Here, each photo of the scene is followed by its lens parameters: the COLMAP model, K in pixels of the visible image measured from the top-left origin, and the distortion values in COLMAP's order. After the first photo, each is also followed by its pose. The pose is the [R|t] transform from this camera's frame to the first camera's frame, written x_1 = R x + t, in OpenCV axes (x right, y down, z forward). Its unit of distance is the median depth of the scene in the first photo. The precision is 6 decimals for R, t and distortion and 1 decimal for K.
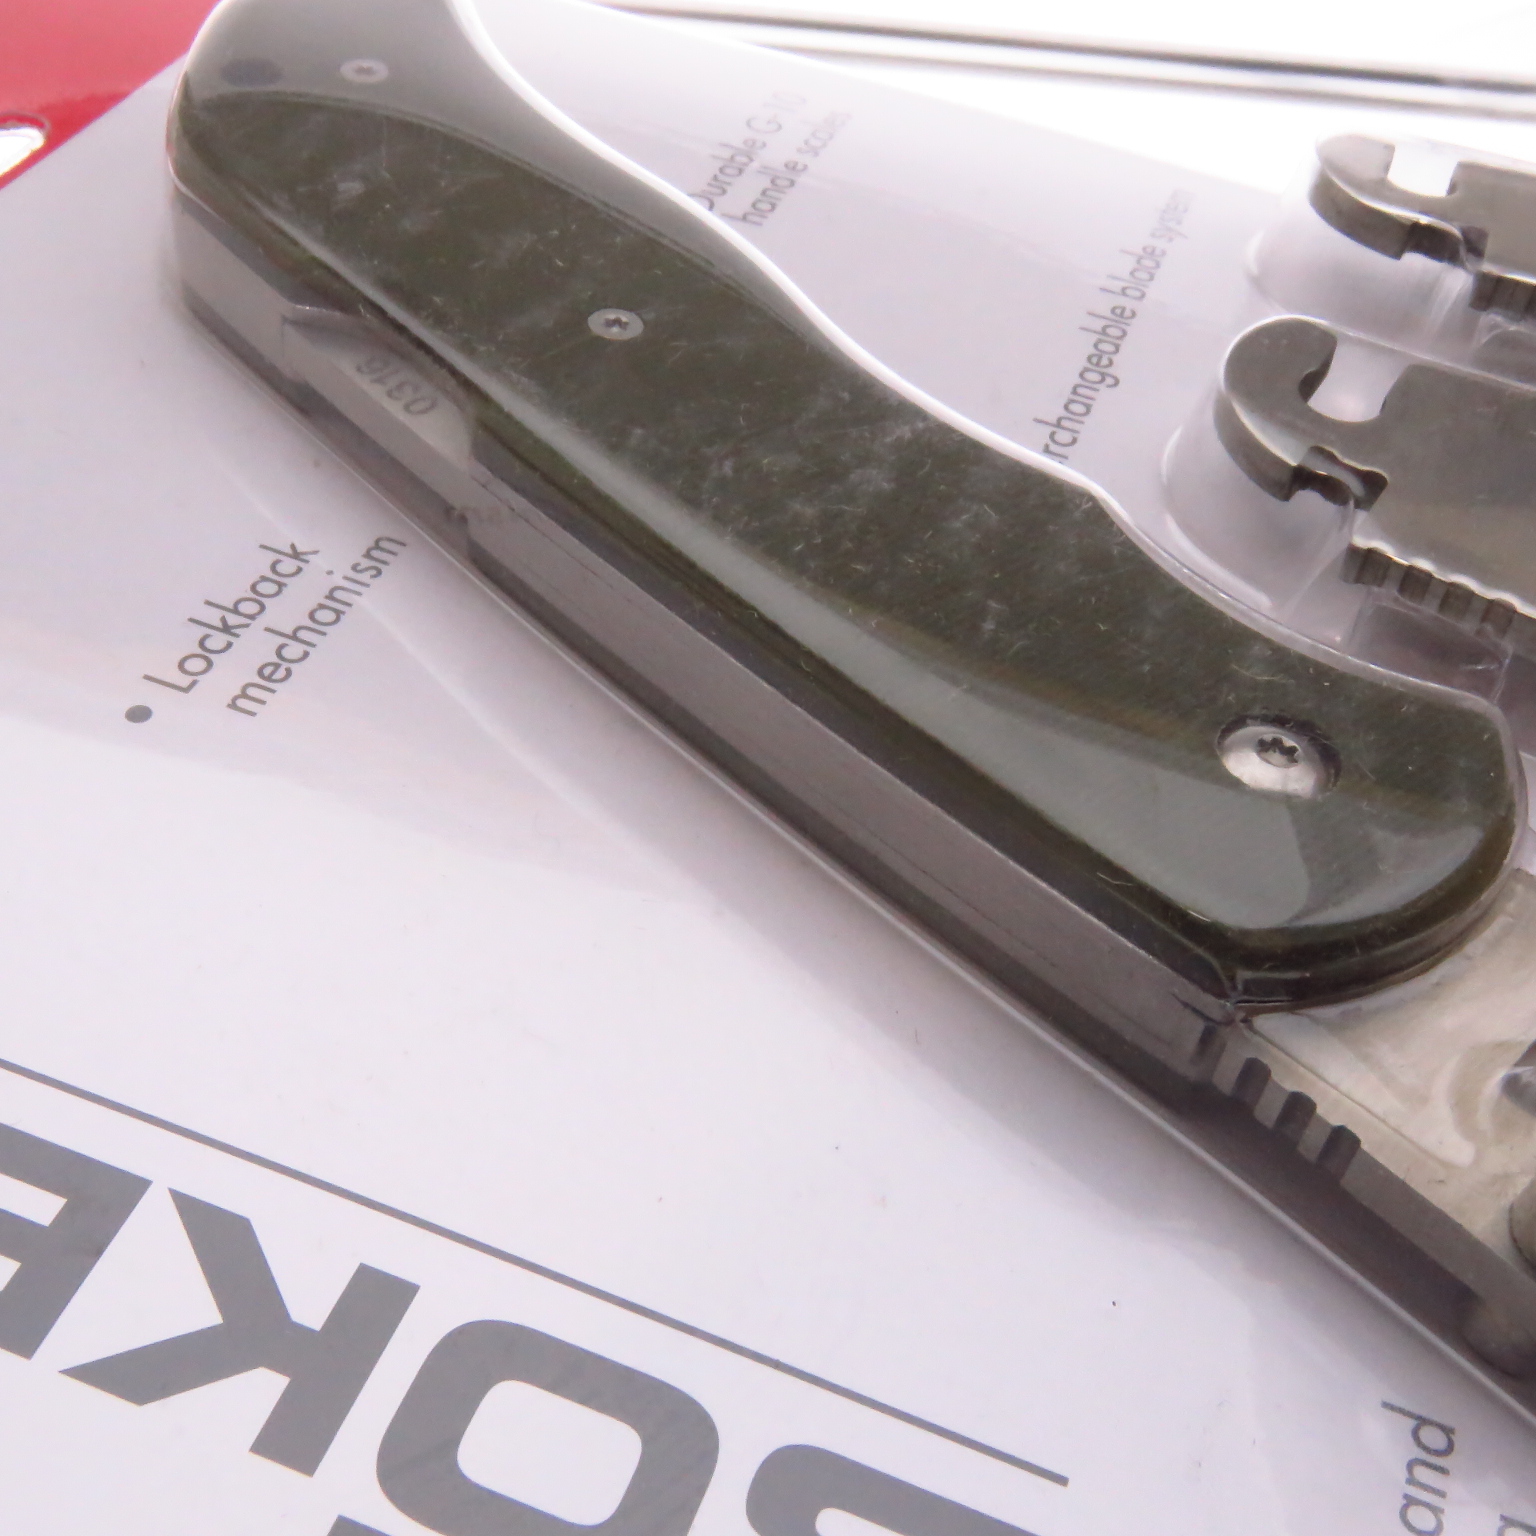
lens RADIAL K [[2131.4, 0, 762.1], [0, 2131.4, 759.8], [0, 0, 1]] dist [-0.019878, 0.000000]
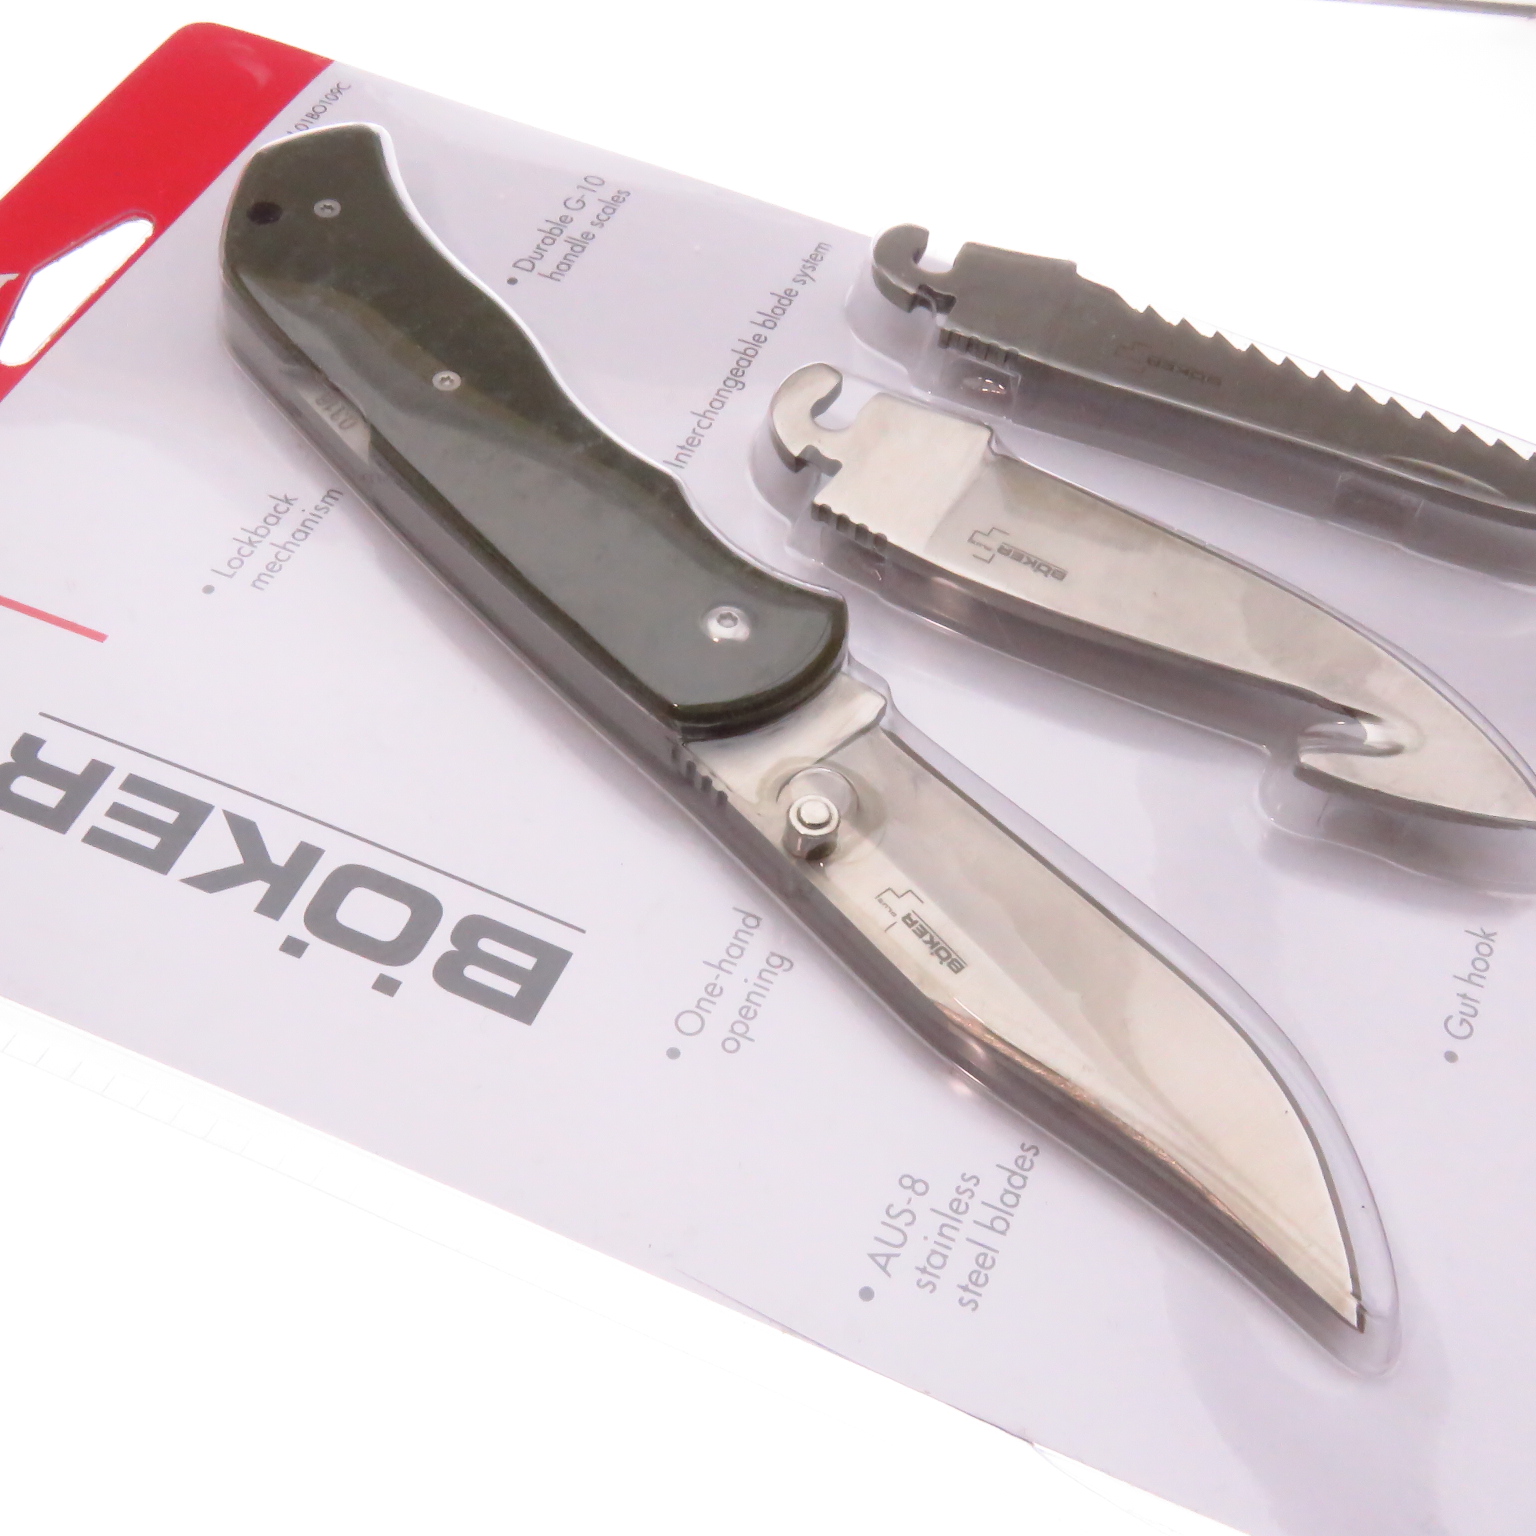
lens RADIAL K [[2131.4, 0, 762.8], [0, 2131.4, 761.3], [0, 0, 1]] dist [-0.019878, 0.000000]
pose [[0.998416, 0.014528, -0.054351, 0.344317], [-0.006398, 0.989134, 0.146875, -0.155365], [0.055894, -0.146295, 0.987661, -0.993794]]
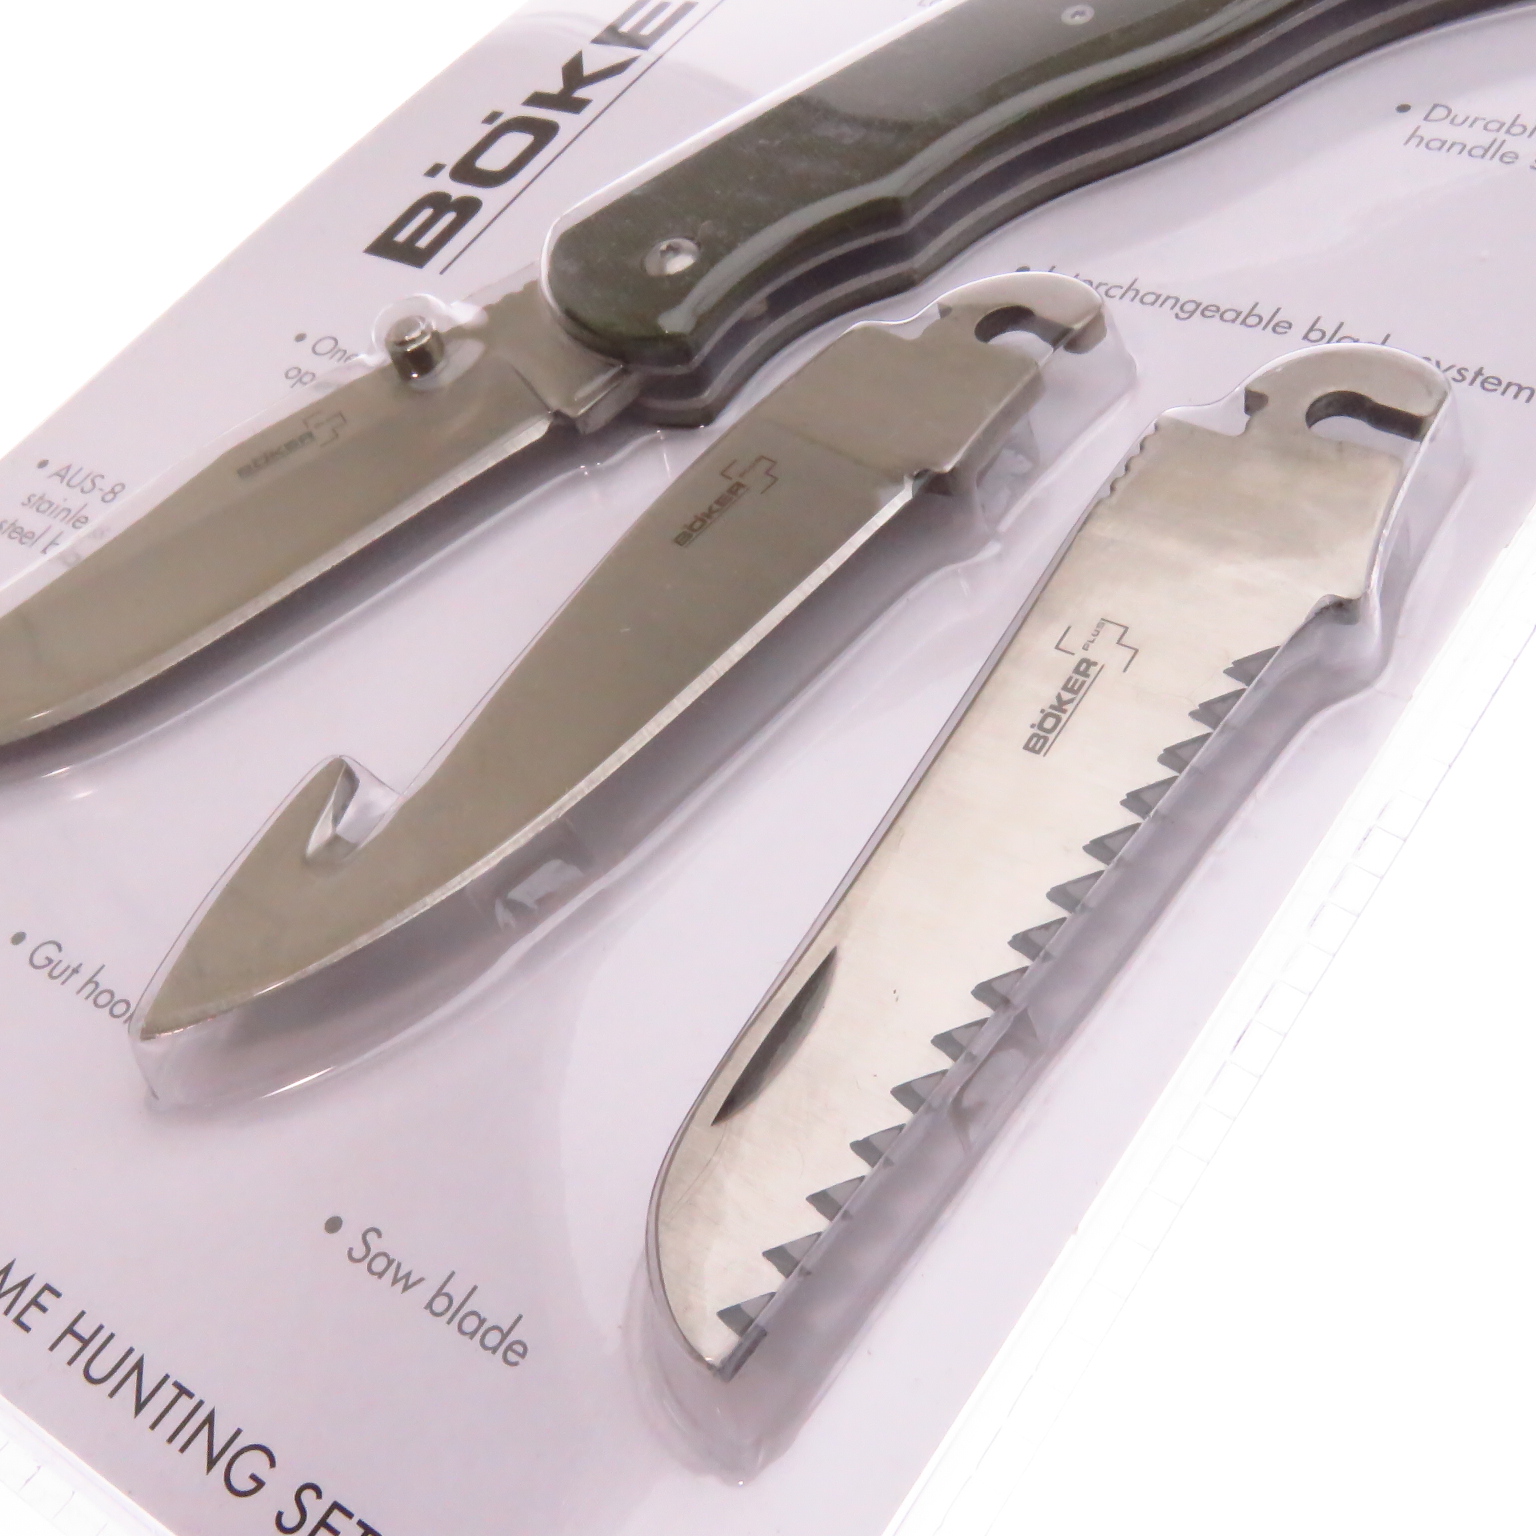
lens RADIAL K [[2131.4, 0, 767.6], [0, 2131.4, 780.8], [0, 0, 1]] dist [-0.019878, 0.000000]
pose [[-0.279410, 0.714664, -0.641238, 1.550117], [-0.483091, 0.472517, 0.737123, -1.070810], [0.829791, 0.515736, 0.213222, 0.790183]]
